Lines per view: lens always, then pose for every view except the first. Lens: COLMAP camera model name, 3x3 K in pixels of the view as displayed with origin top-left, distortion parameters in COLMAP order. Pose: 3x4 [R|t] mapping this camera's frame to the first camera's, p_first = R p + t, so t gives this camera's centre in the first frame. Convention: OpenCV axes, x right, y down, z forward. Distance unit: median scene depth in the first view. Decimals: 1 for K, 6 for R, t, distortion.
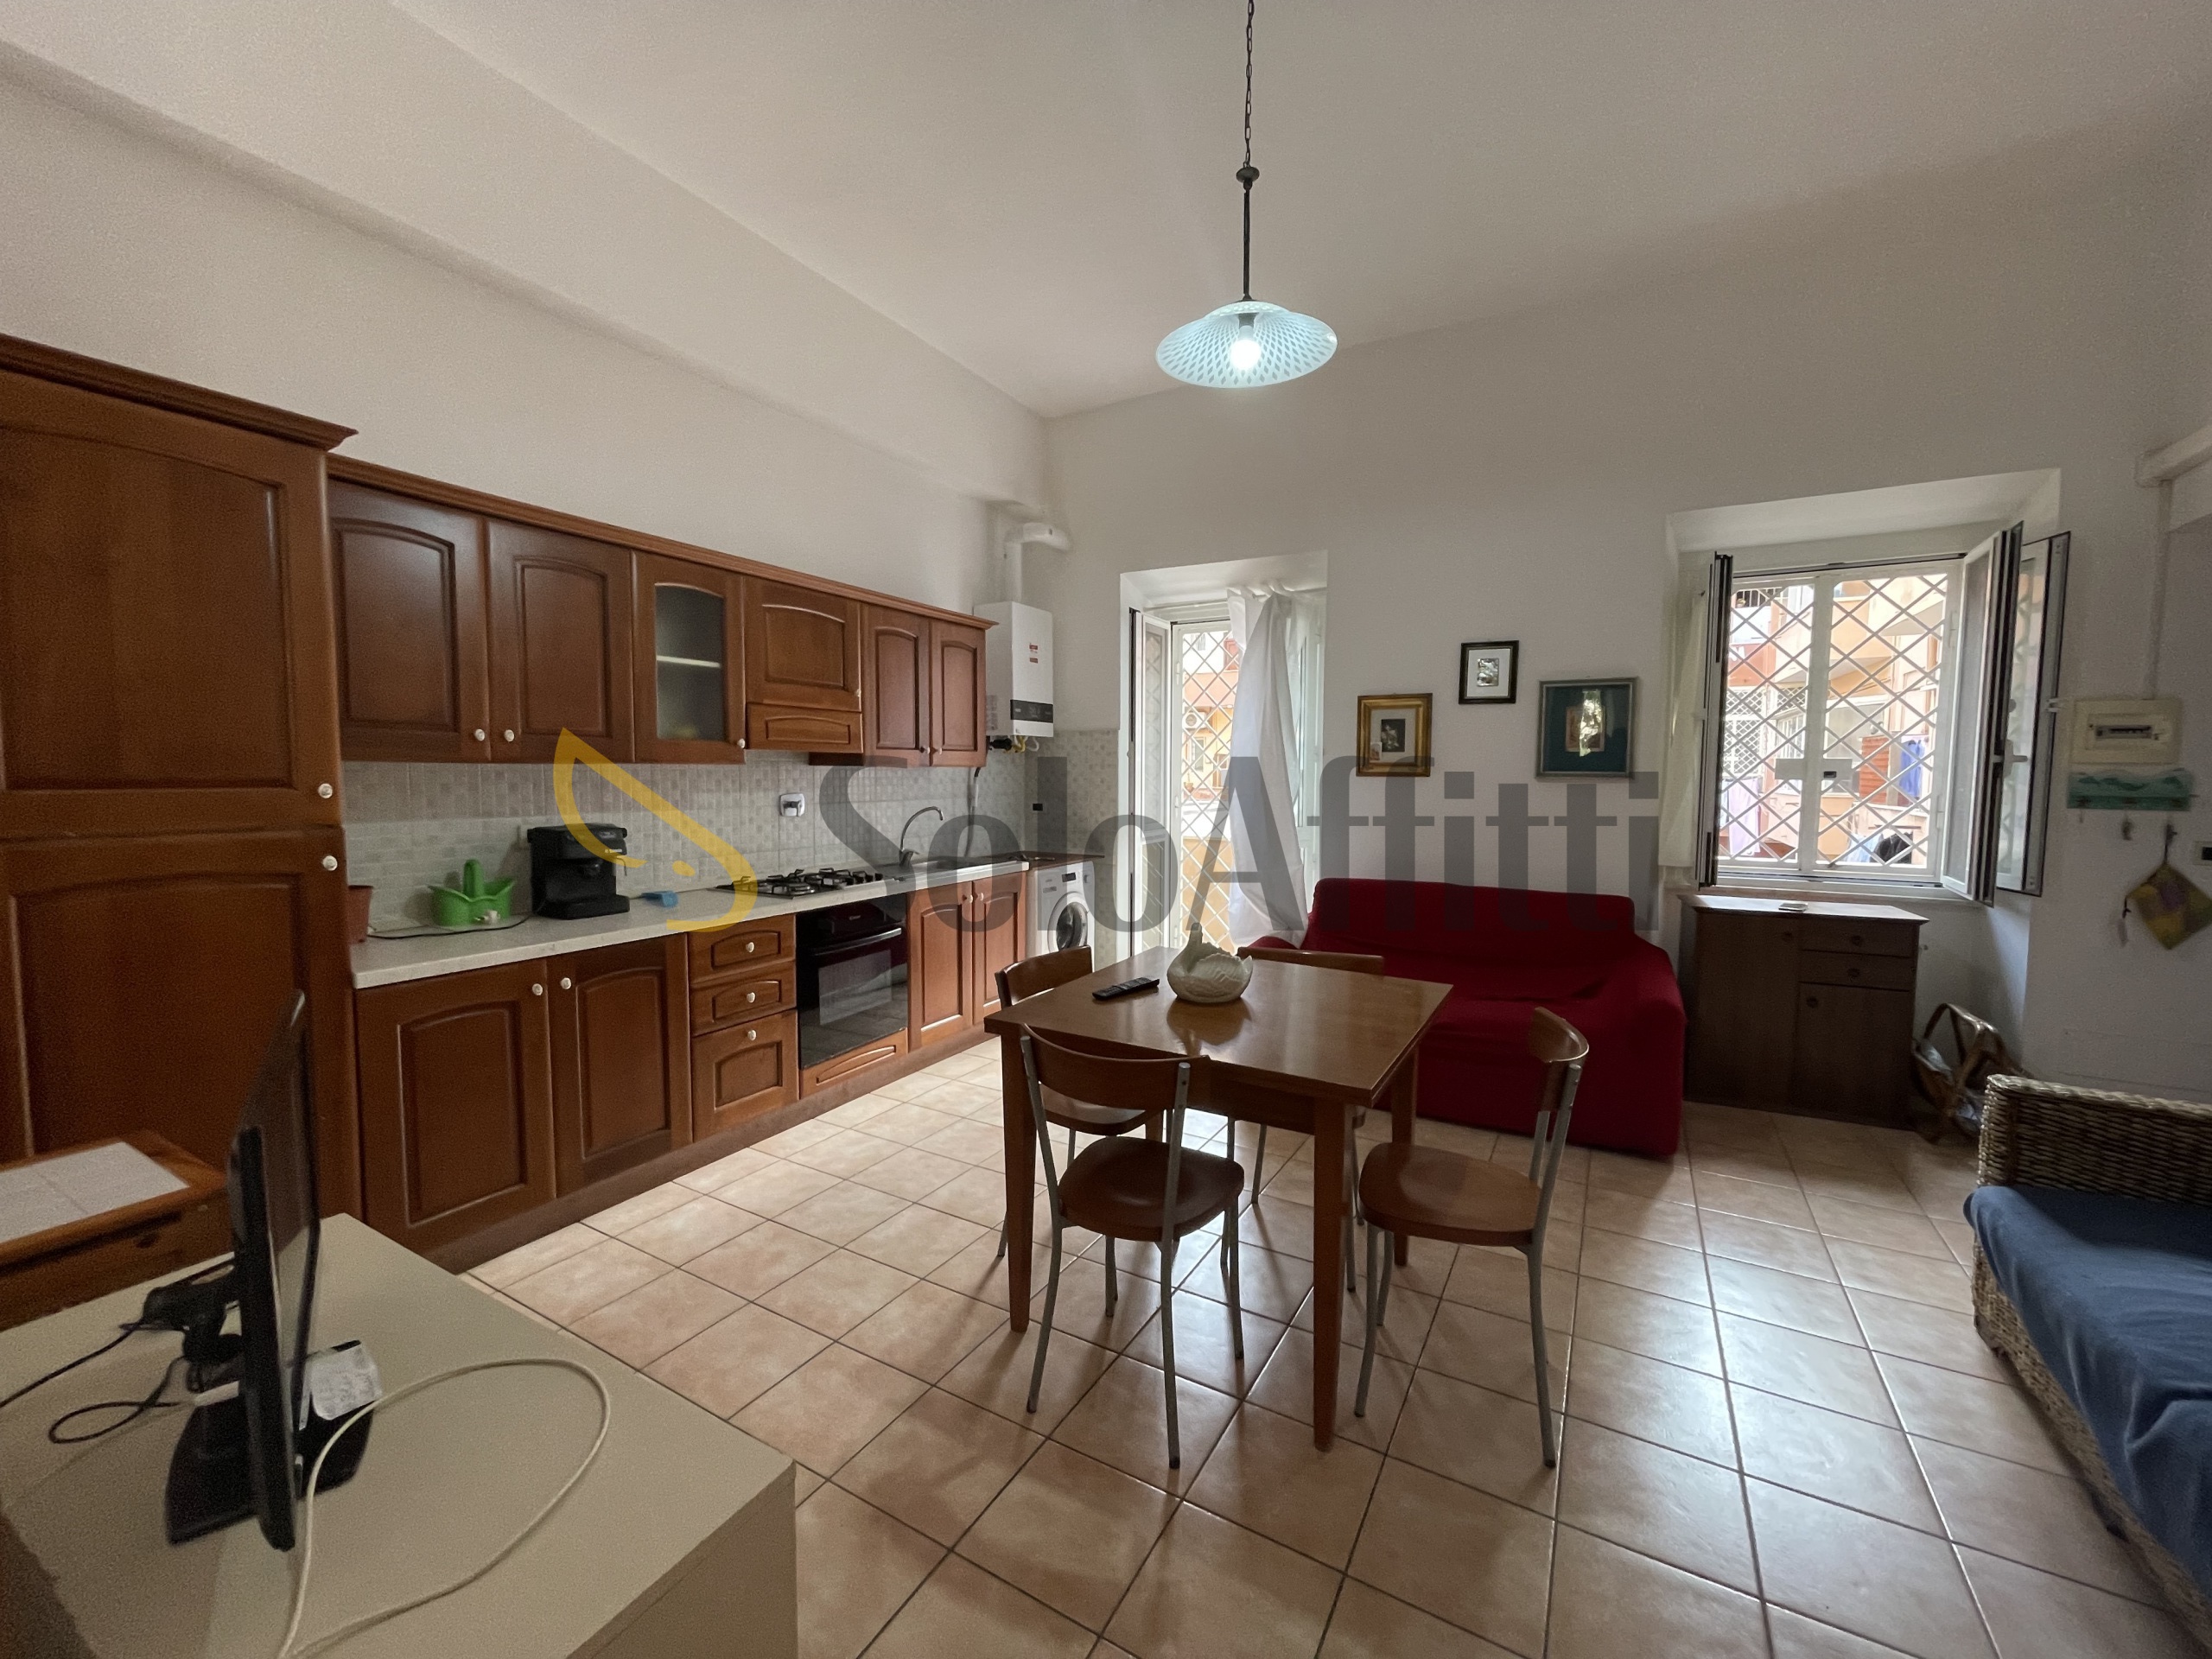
lens RADIAL K [[893.9, 0, 1106.0], [0, 893.9, 829.5], [0, 0, 1]] dist [0.000243, 0.000042]
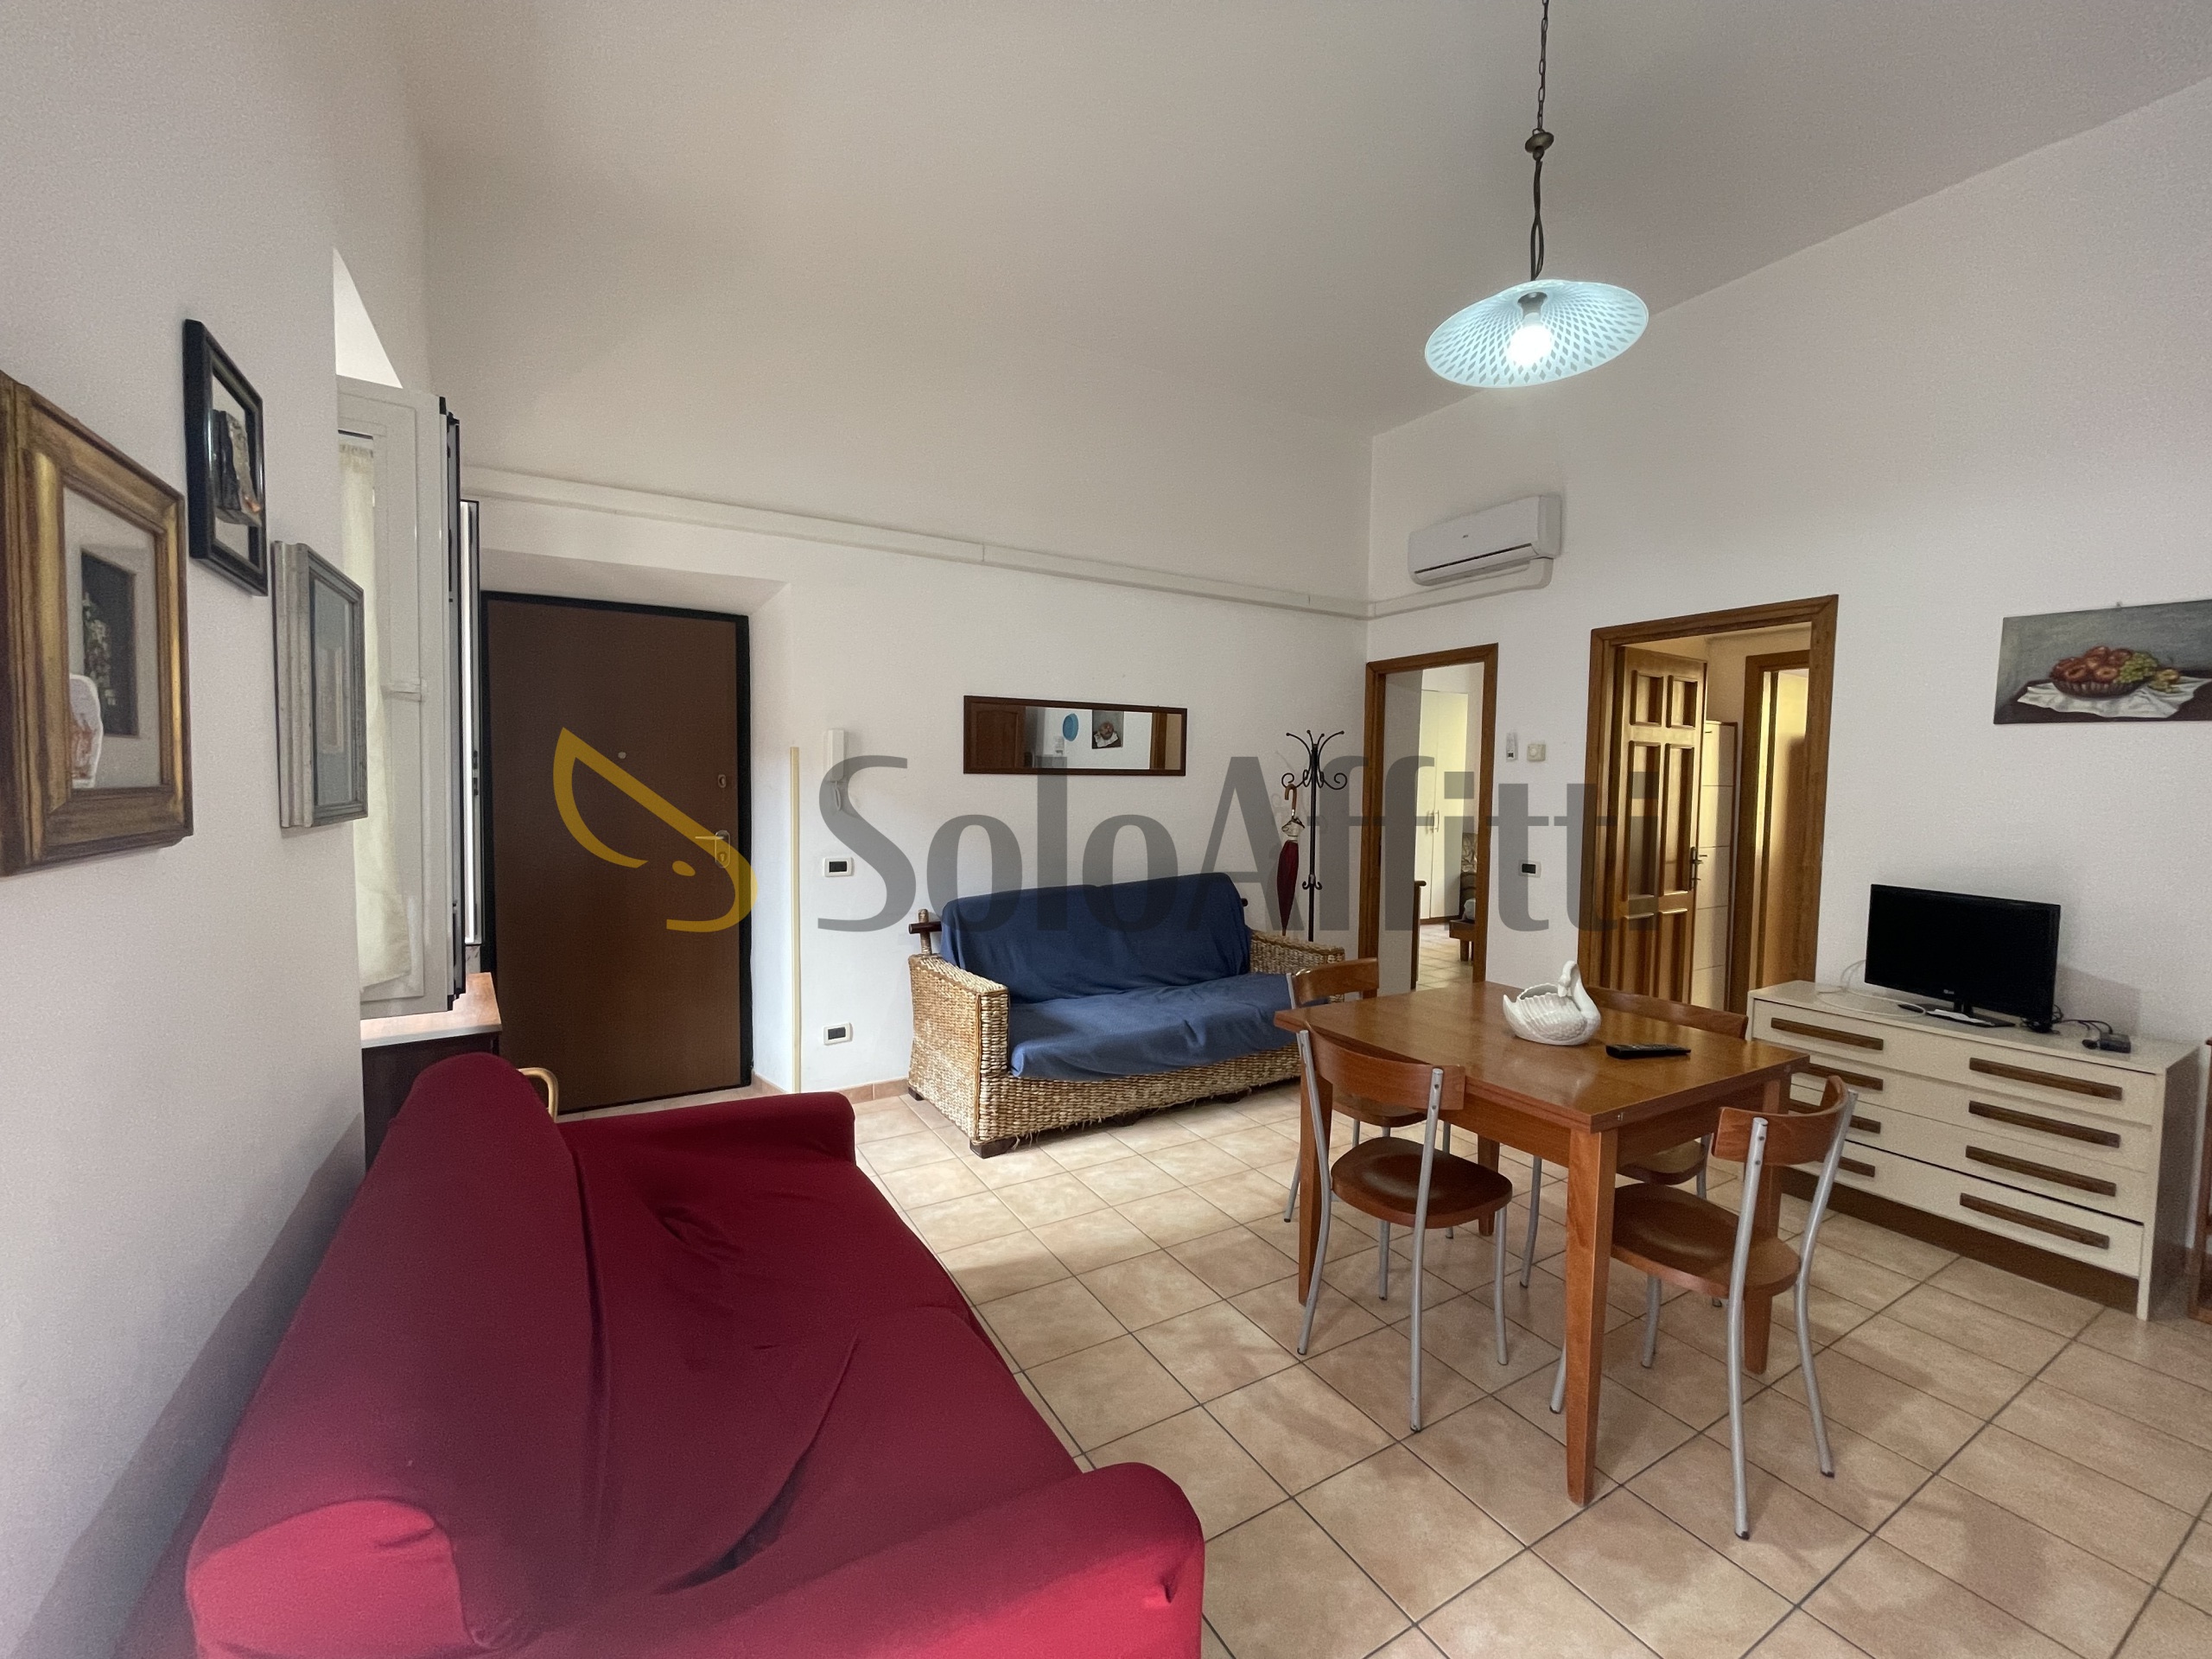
lens RADIAL K [[893.9, 0, 1106.0], [0, 893.9, 829.5], [0, 0, 1]] dist [0.000243, 0.000042]
pose [[-0.870474, -0.042159, 0.490406, 0.047082], [0.016993, 0.993157, 0.115542, -0.112125], [-0.491921, 0.108910, -0.863801, 1.445985]]
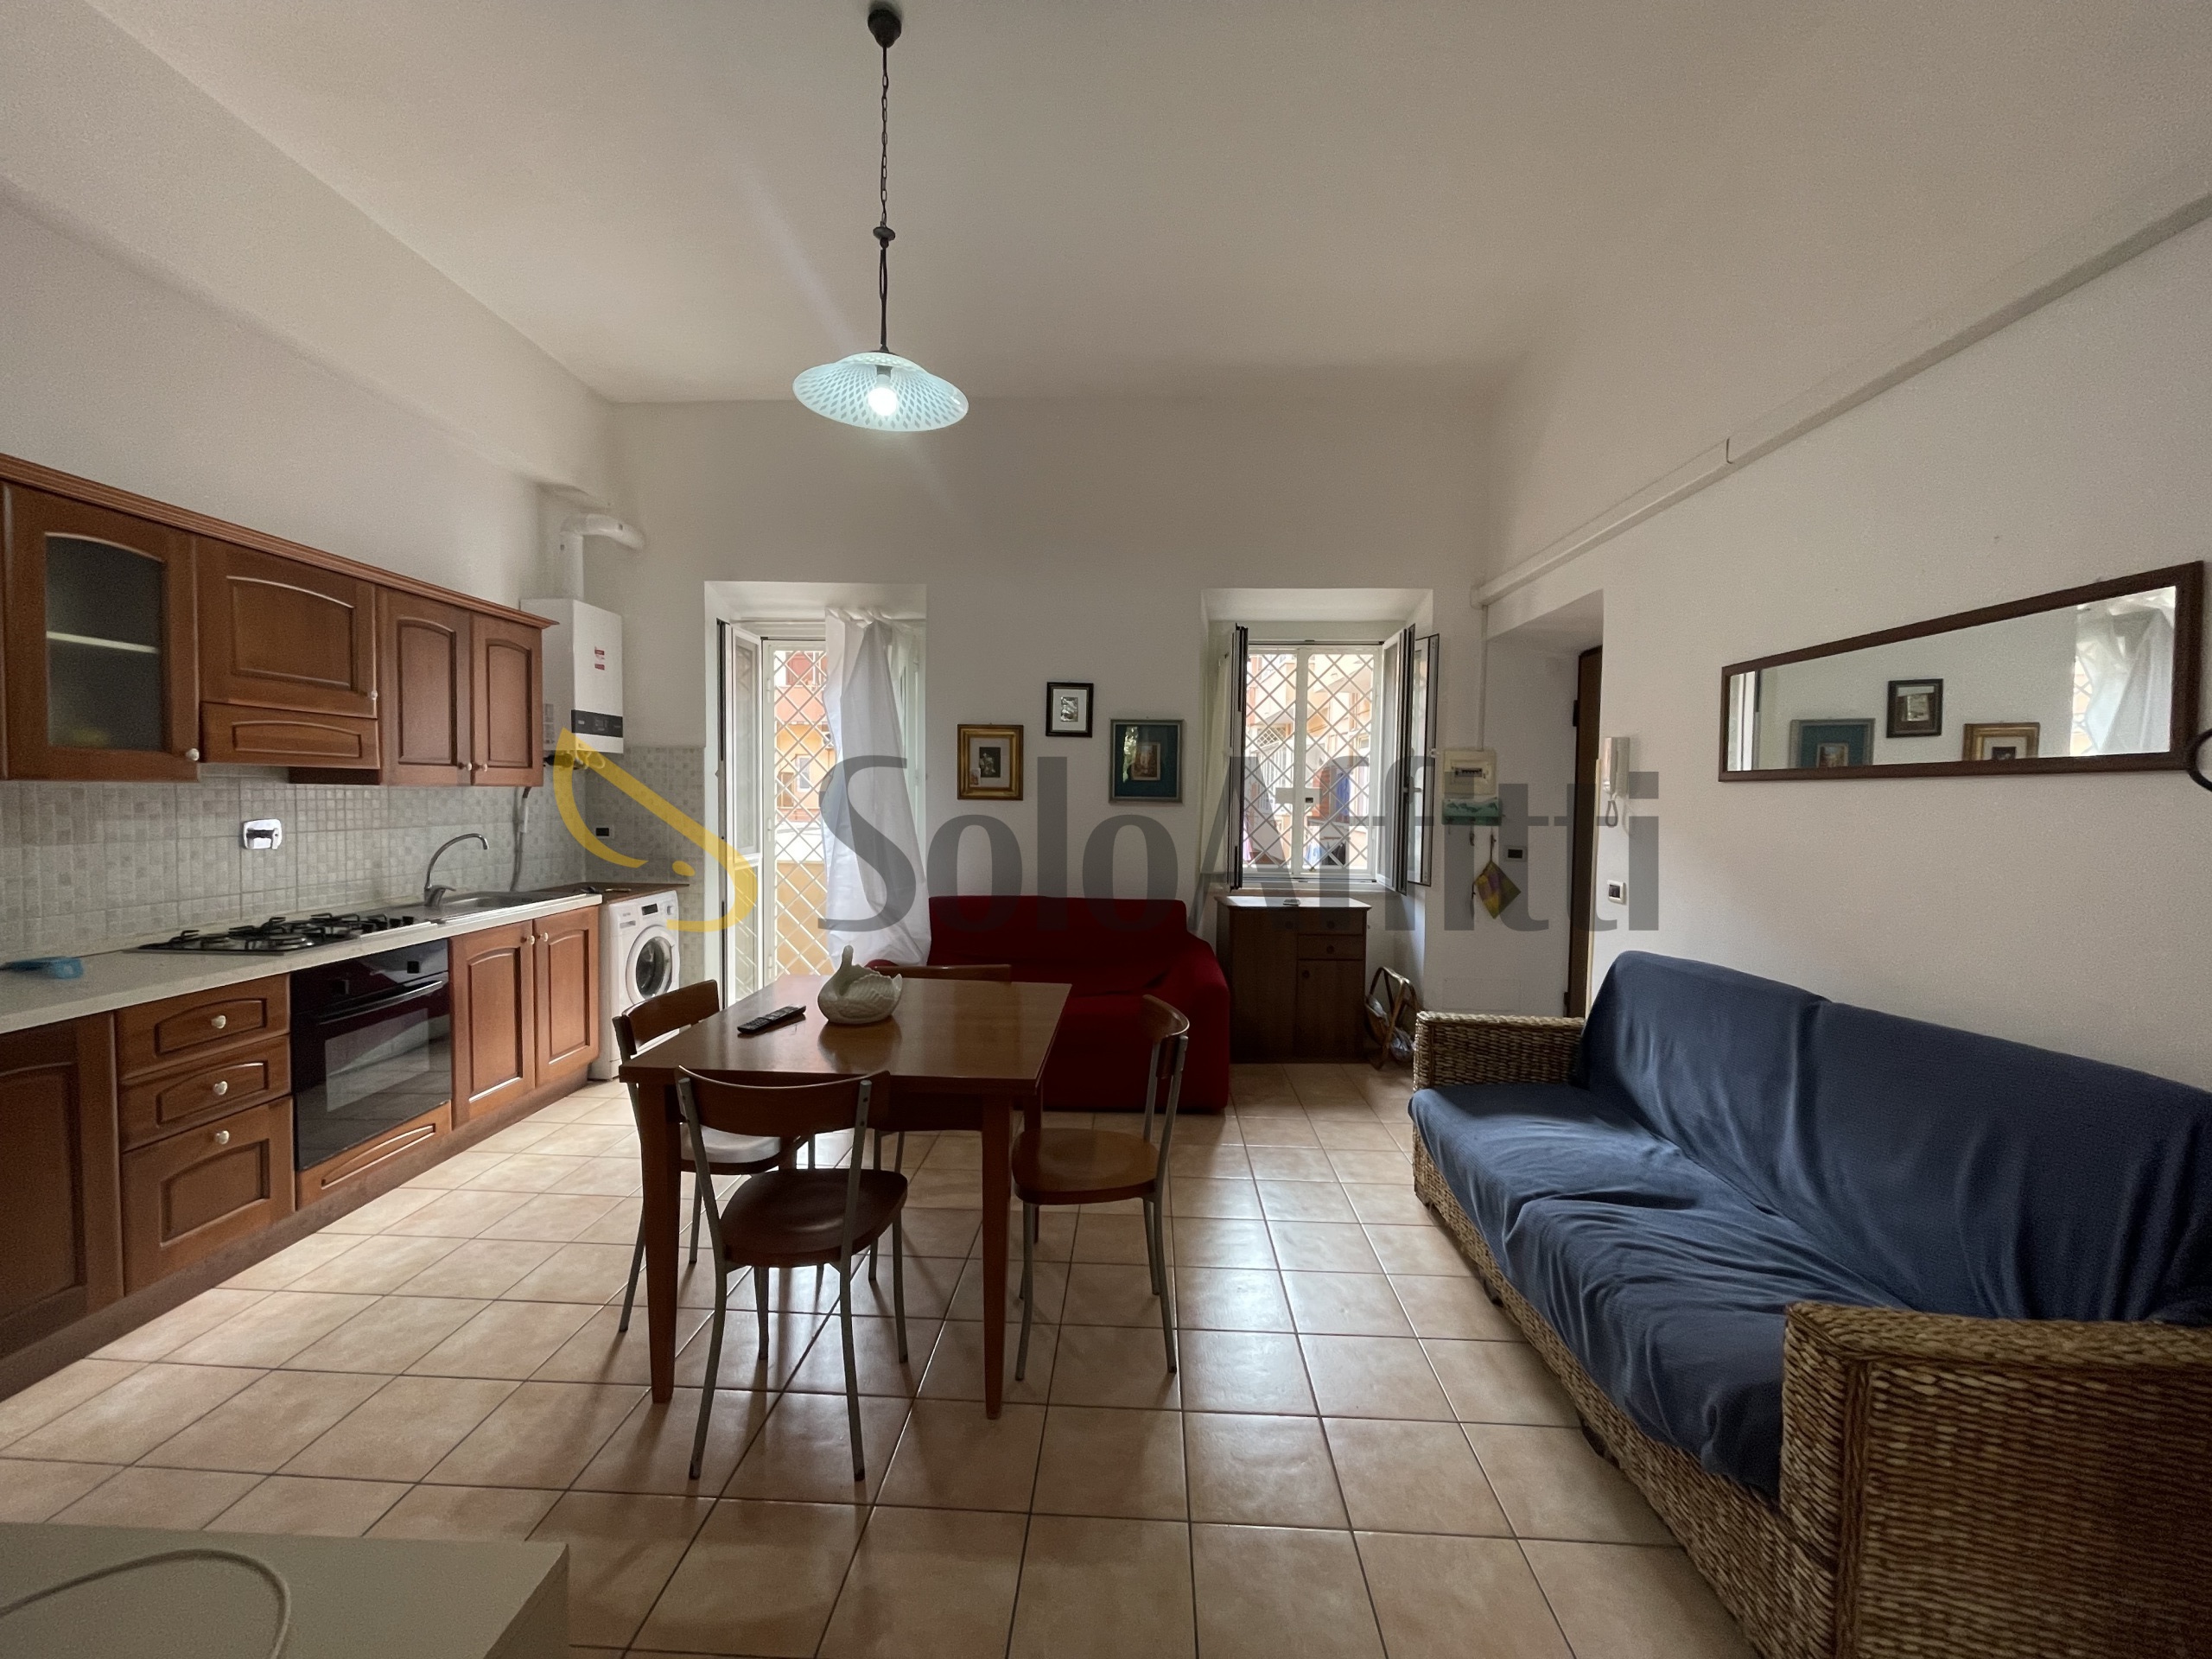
lens RADIAL K [[893.9, 0, 1106.0], [0, 893.9, 829.5], [0, 0, 1]] dist [0.000243, 0.000042]
pose [[0.886836, -0.011668, 0.461937, -0.074180], [0.021489, 0.999641, -0.016005, -0.004115], [-0.461585, 0.024120, 0.886768, -0.029812]]
